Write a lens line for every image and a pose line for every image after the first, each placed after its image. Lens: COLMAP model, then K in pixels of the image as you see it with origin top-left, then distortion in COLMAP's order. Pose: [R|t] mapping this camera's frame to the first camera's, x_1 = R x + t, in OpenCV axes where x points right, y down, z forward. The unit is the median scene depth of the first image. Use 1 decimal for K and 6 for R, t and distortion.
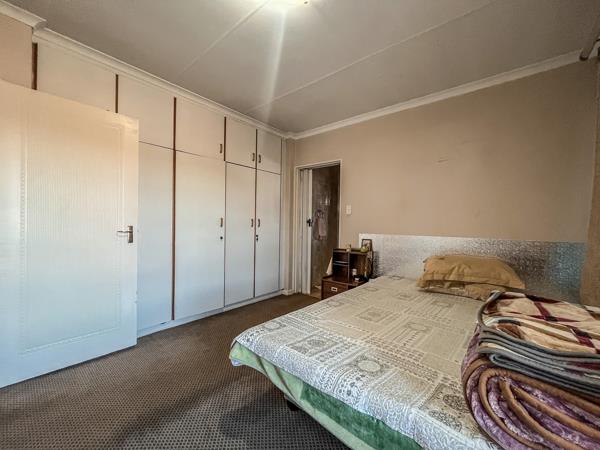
lens RADIAL K [[242.1, 0, 300.0], [0, 242.1, 225.0], [0, 0, 1]] dist [-0.003985, -0.000234]
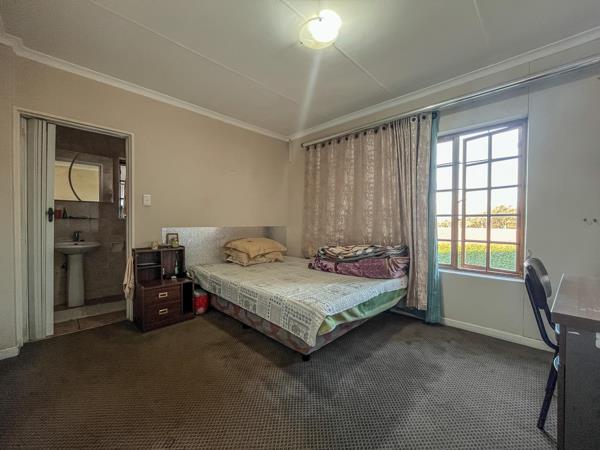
lens RADIAL K [[242.1, 0, 300.0], [0, 242.1, 225.0], [0, 0, 1]] dist [-0.003985, -0.000234]
pose [[0.073520, -0.029797, 0.996849, -0.605013], [-0.001107, 0.999551, 0.029959, -0.002092], [-0.997293, -0.003307, 0.073454, 0.437003]]
